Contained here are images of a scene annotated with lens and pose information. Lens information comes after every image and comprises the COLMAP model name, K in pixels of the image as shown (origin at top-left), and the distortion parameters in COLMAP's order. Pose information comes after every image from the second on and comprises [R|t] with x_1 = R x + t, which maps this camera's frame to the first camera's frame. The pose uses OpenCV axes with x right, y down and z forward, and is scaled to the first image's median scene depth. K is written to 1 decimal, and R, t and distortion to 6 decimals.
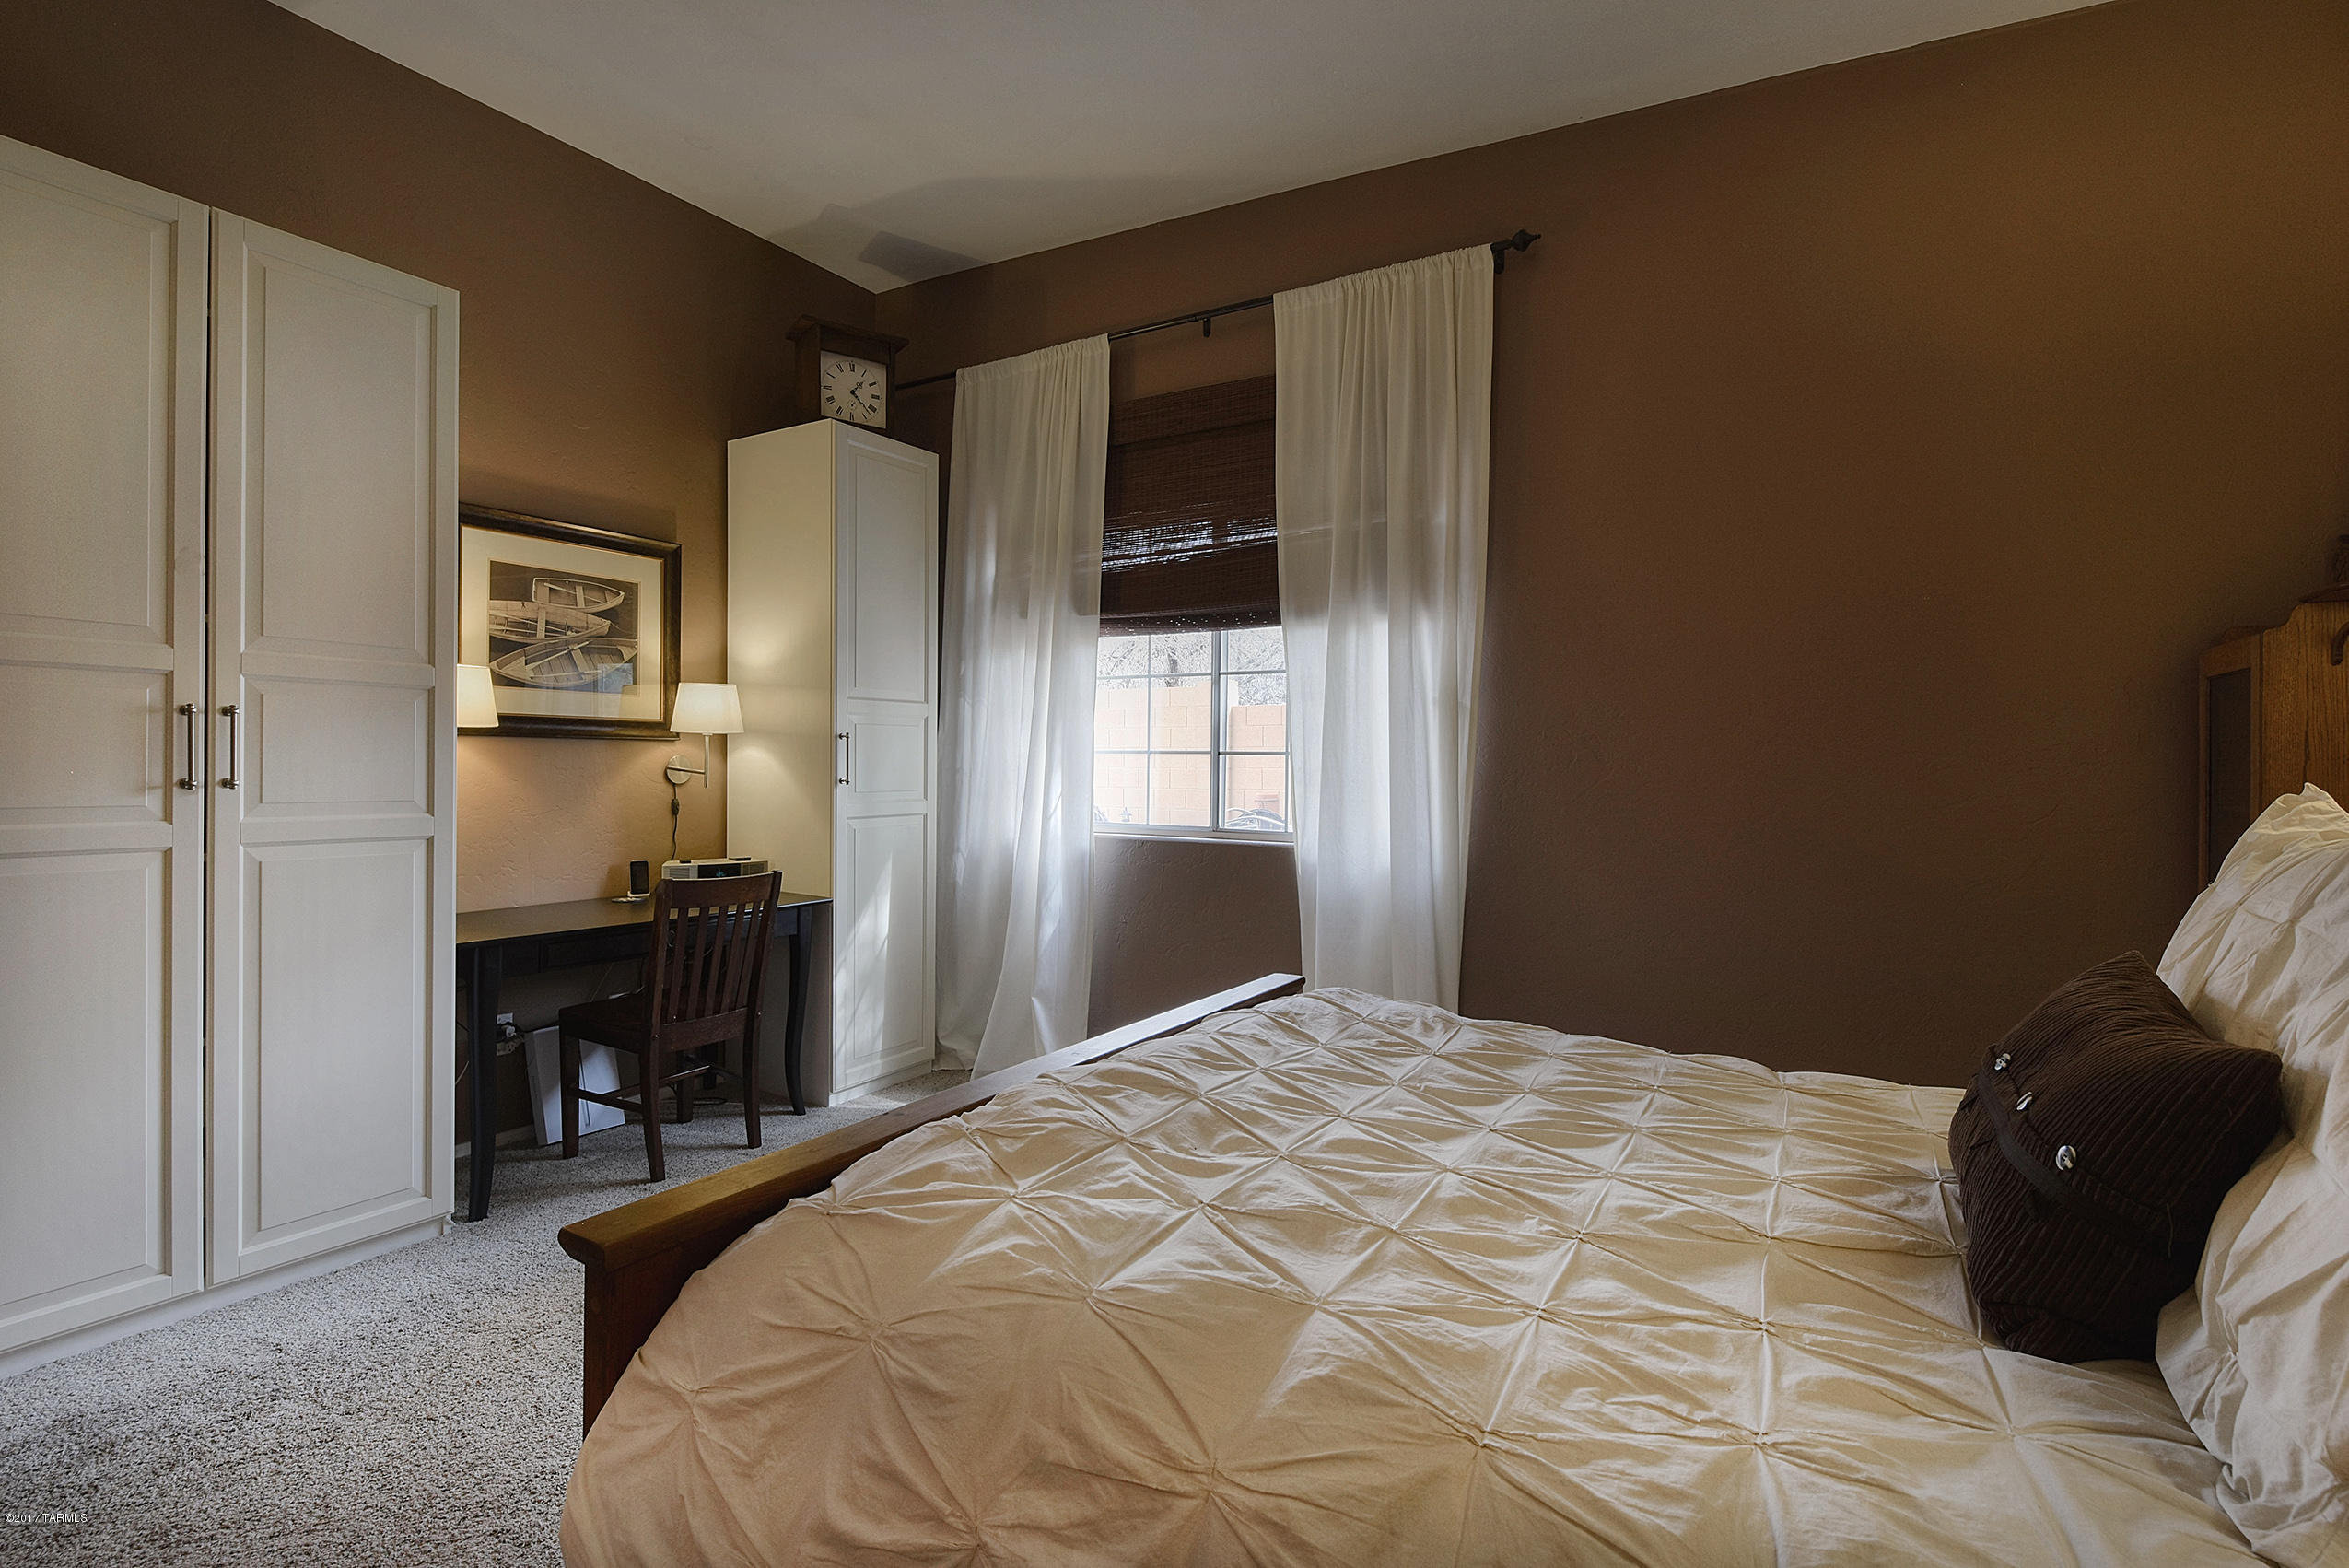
lens RADIAL K [[1068.9, 0, 1166.3], [0, 1068.9, 775.0], [0, 0, 1]] dist [0.002202, -0.009878]
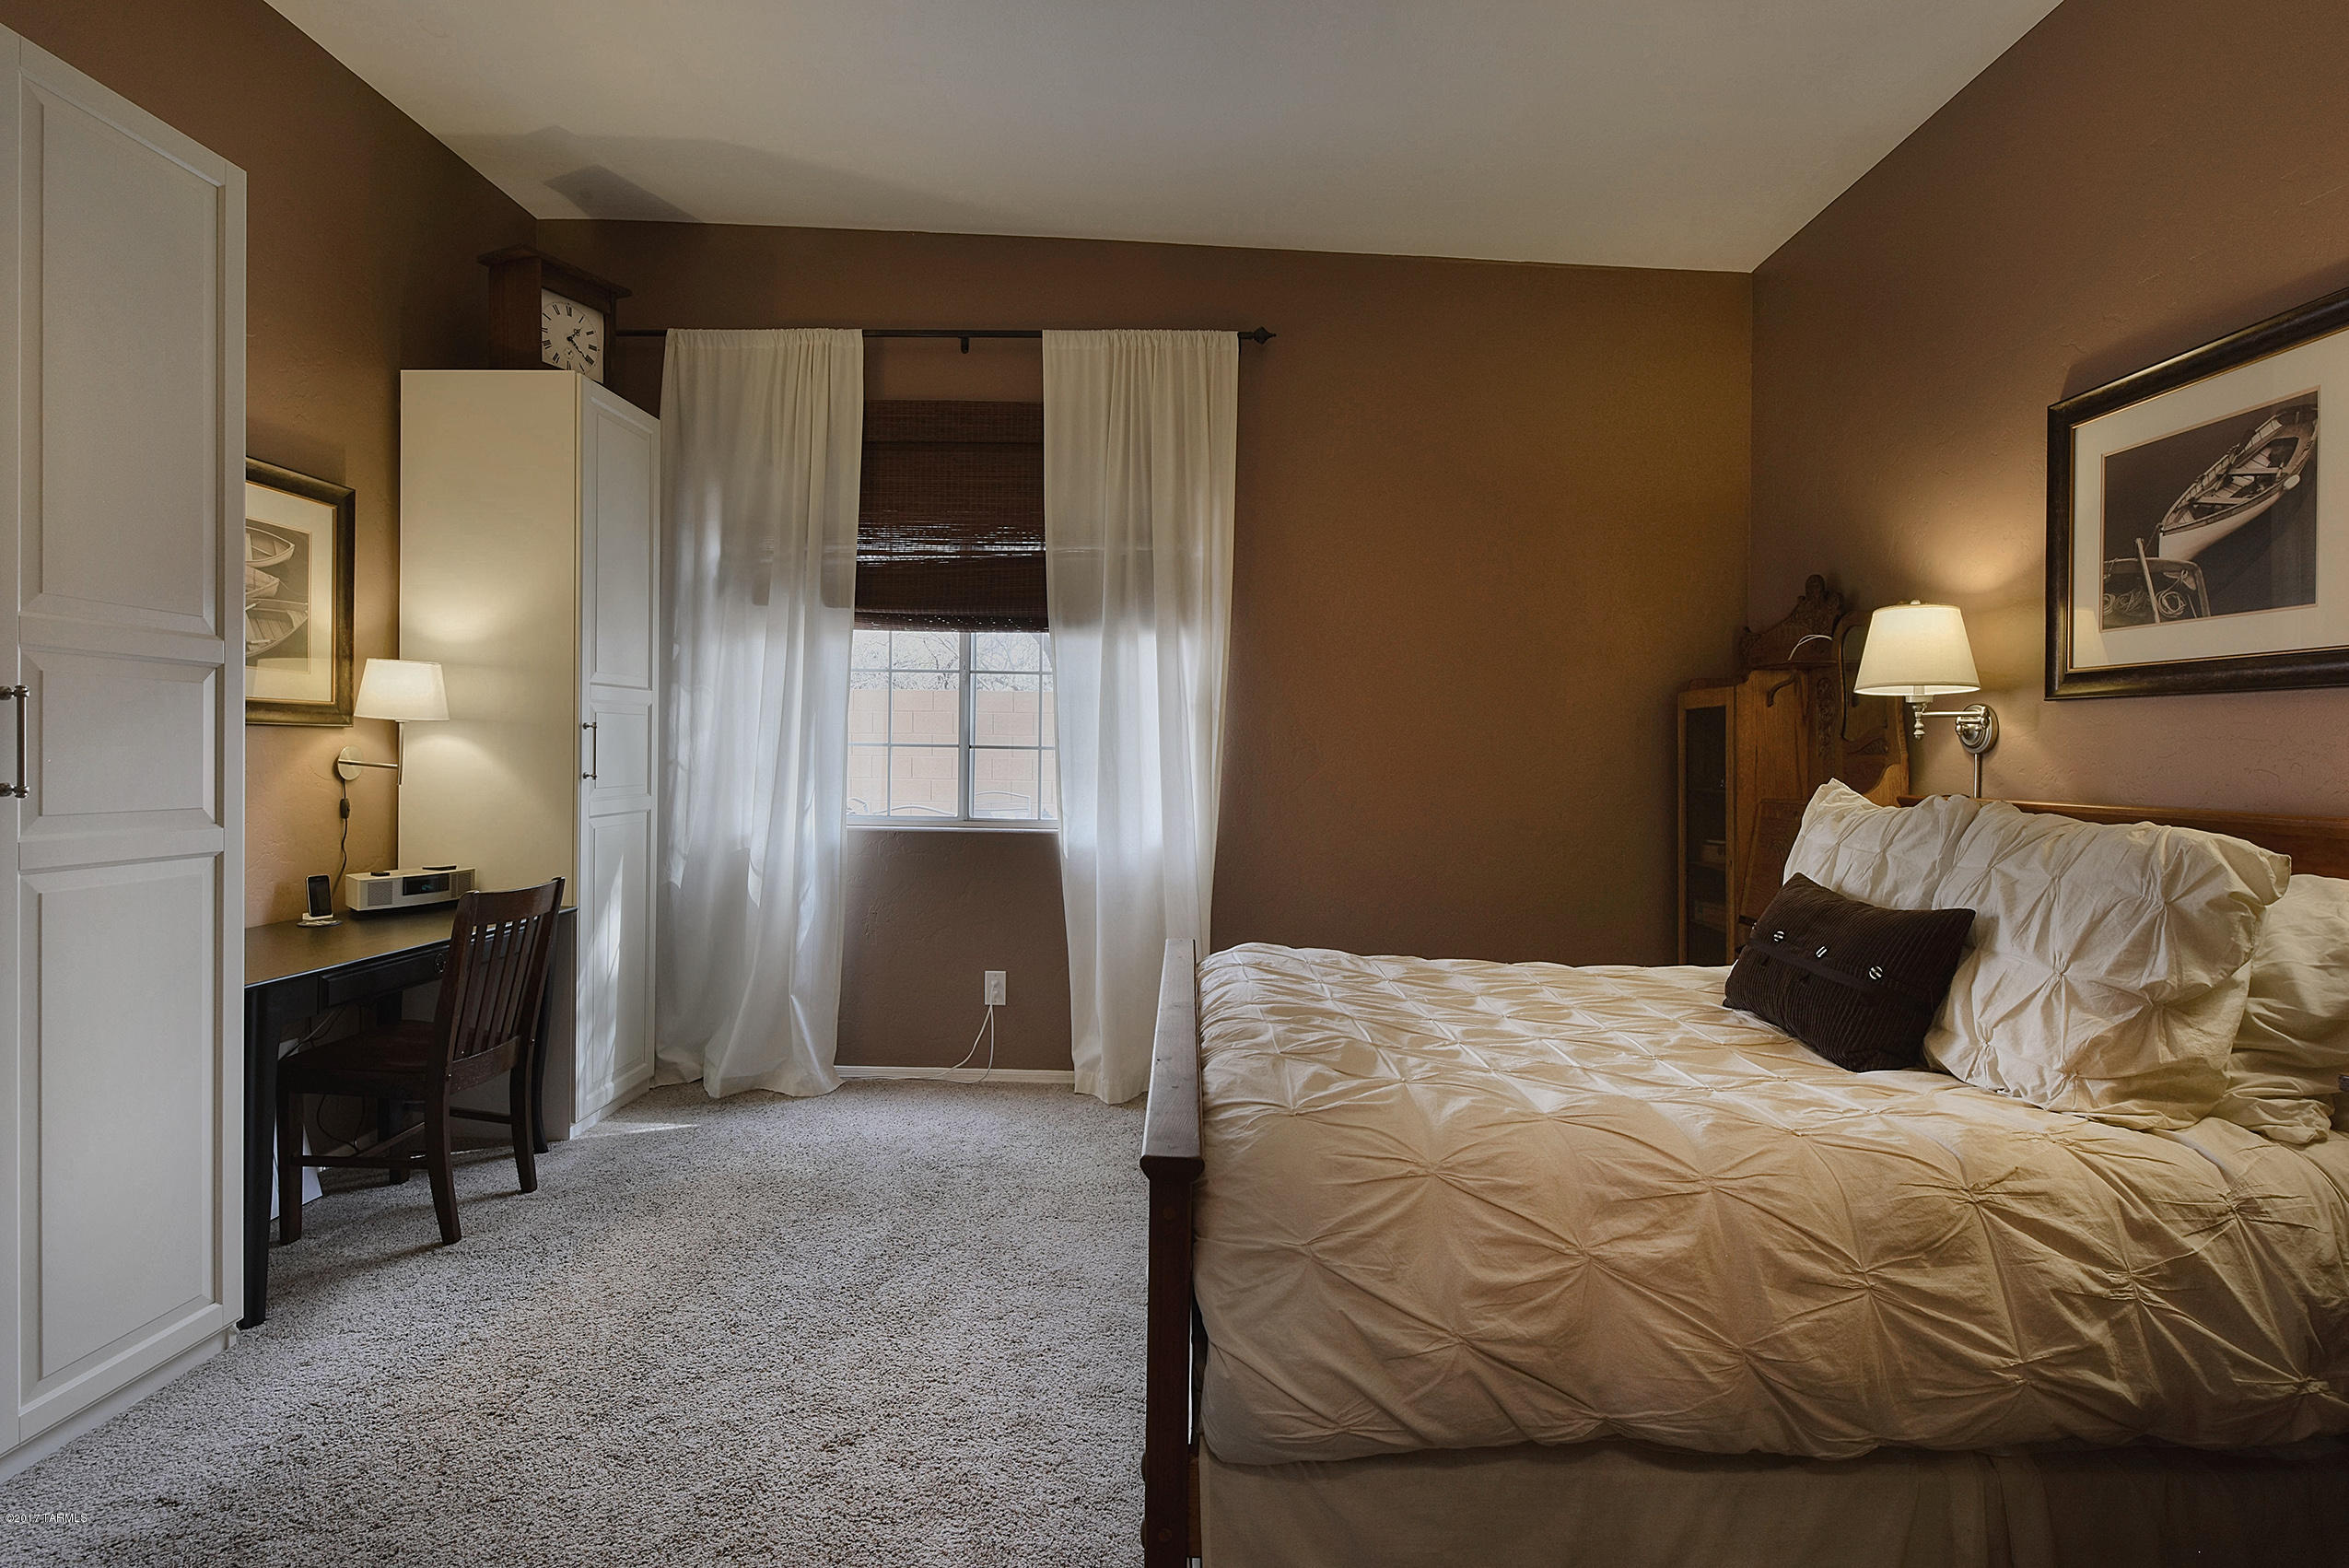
lens RADIAL K [[1057.1, 0, 1185.6], [0, 1057.1, 764.1], [0, 0, 1]] dist [-0.000431, -0.011038]
pose [[0.873337, -0.000575, 0.487116, -0.298256], [-0.001687, 0.999990, 0.004206, -0.008716], [-0.487114, -0.004495, 0.873327, -0.021781]]
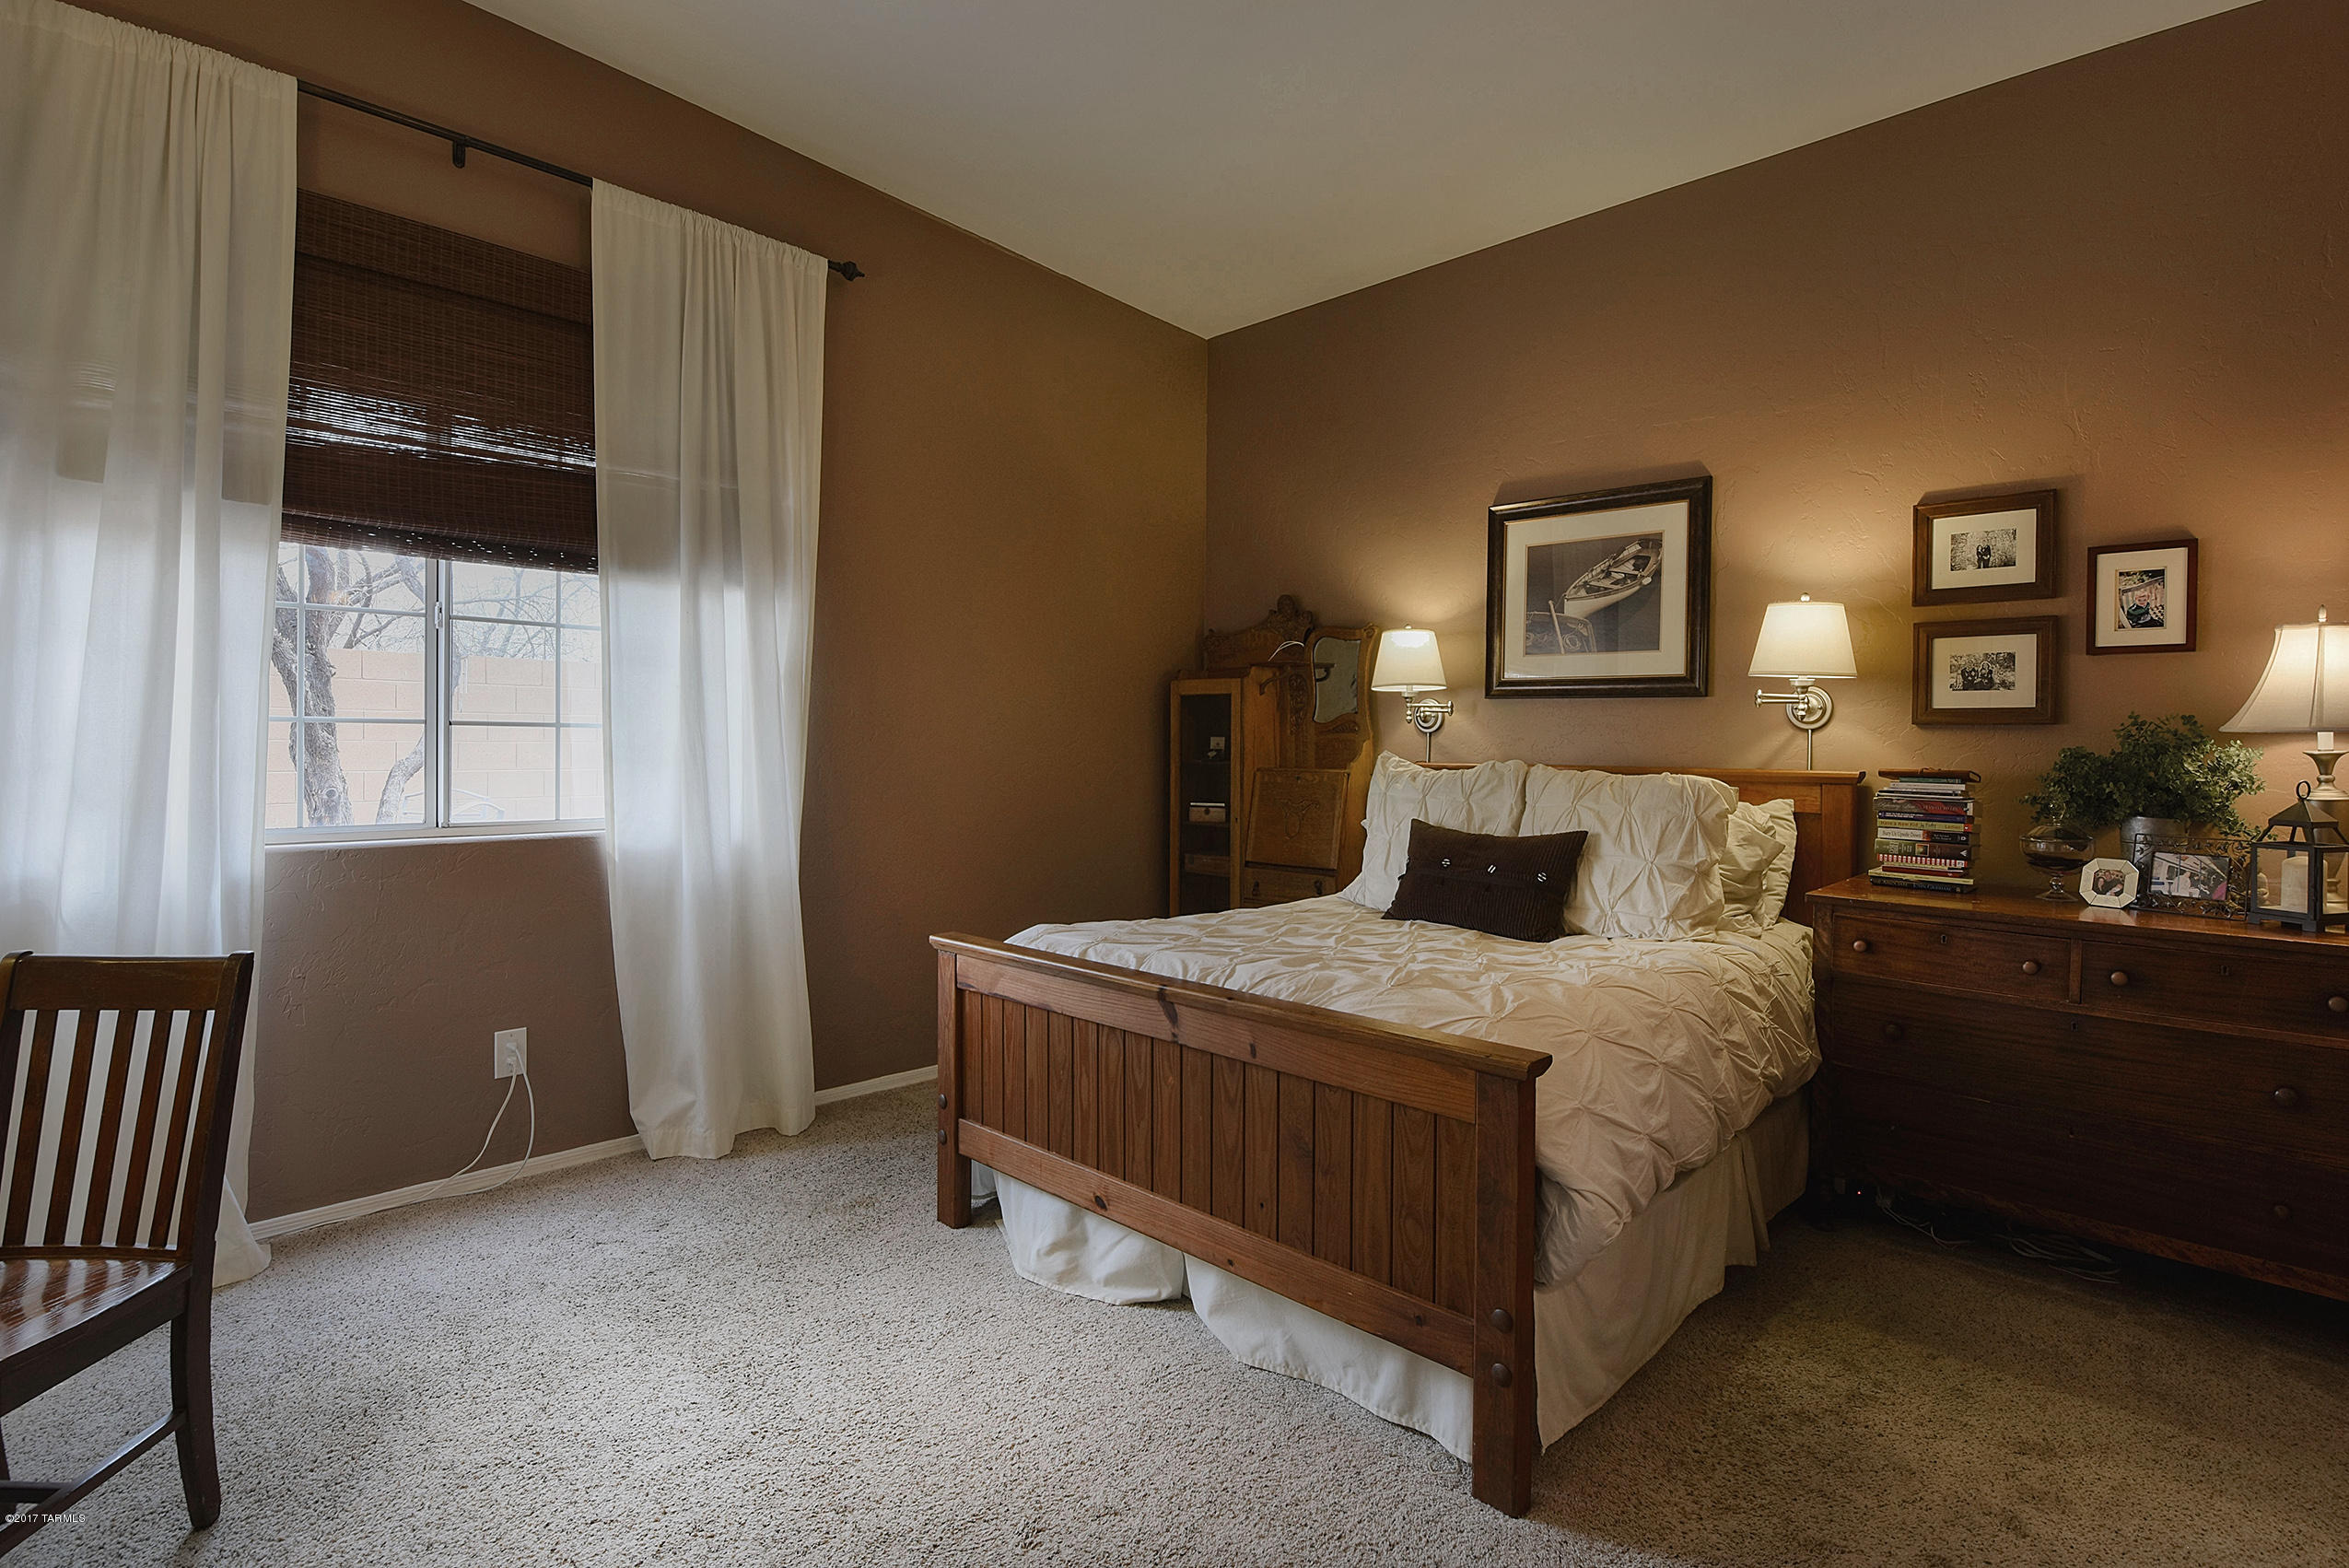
lens RADIAL K [[1110.4, 0, 1177.6], [0, 1110.4, 751.7], [0, 0, 1]] dist [0.001309, -0.012372]
pose [[0.238428, -0.014951, 0.971045, -0.633774], [0.001880, 0.999887, 0.014934, -0.011913], [-0.971158, -0.001735, 0.238429, 0.343242]]
